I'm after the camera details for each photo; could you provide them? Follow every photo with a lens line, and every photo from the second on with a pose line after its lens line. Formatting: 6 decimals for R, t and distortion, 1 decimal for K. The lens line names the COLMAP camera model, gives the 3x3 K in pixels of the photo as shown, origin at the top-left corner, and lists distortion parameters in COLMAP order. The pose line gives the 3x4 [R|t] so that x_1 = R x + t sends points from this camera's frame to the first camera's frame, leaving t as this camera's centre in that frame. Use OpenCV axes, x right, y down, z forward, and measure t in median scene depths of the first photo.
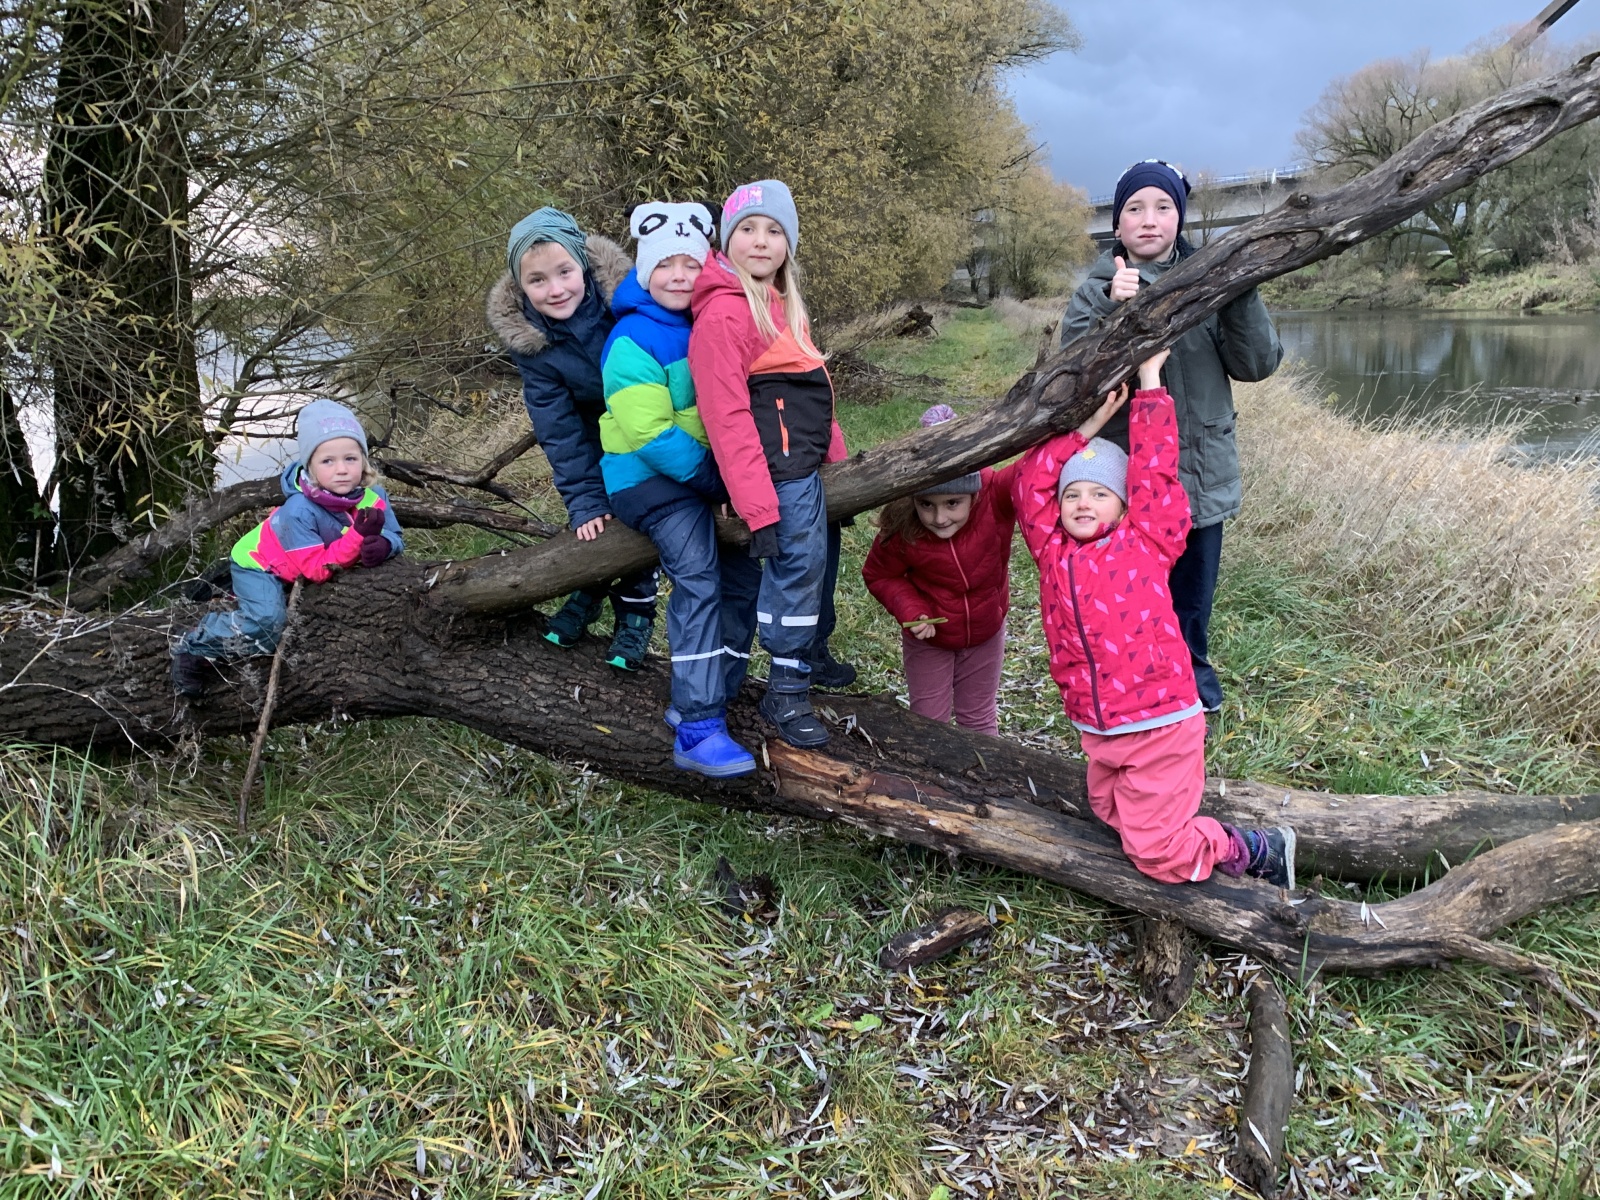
lens RADIAL K [[1432.7, 0, 800.0], [0, 1432.7, 600.0], [0, 0, 1]] dist [0.040137, -0.059428]
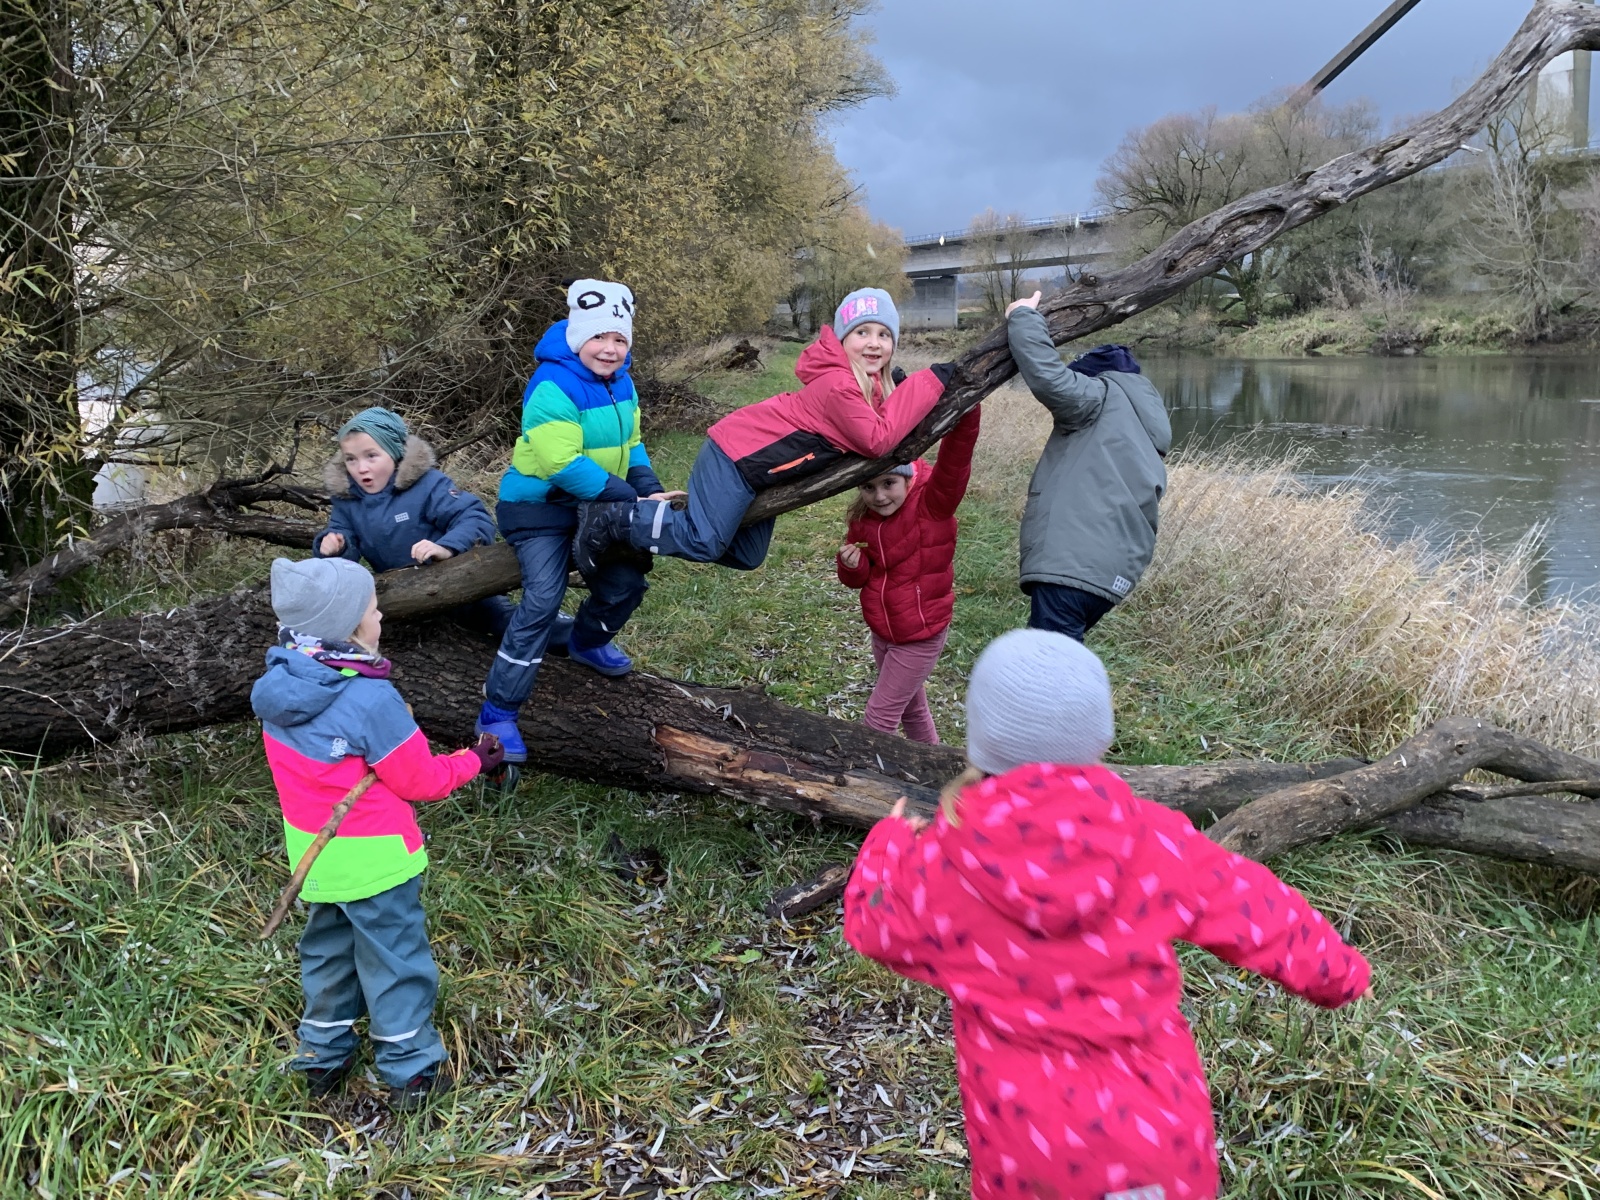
lens RADIAL K [[1432.7, 0, 800.0], [0, 1432.7, 600.0], [0, 0, 1]] dist [0.040137, -0.059428]
pose [[0.992358, -0.007695, 0.123148, -0.052081], [0.010271, 0.999741, -0.020292, 0.021205], [-0.122960, 0.021402, 0.992181, -0.178527]]
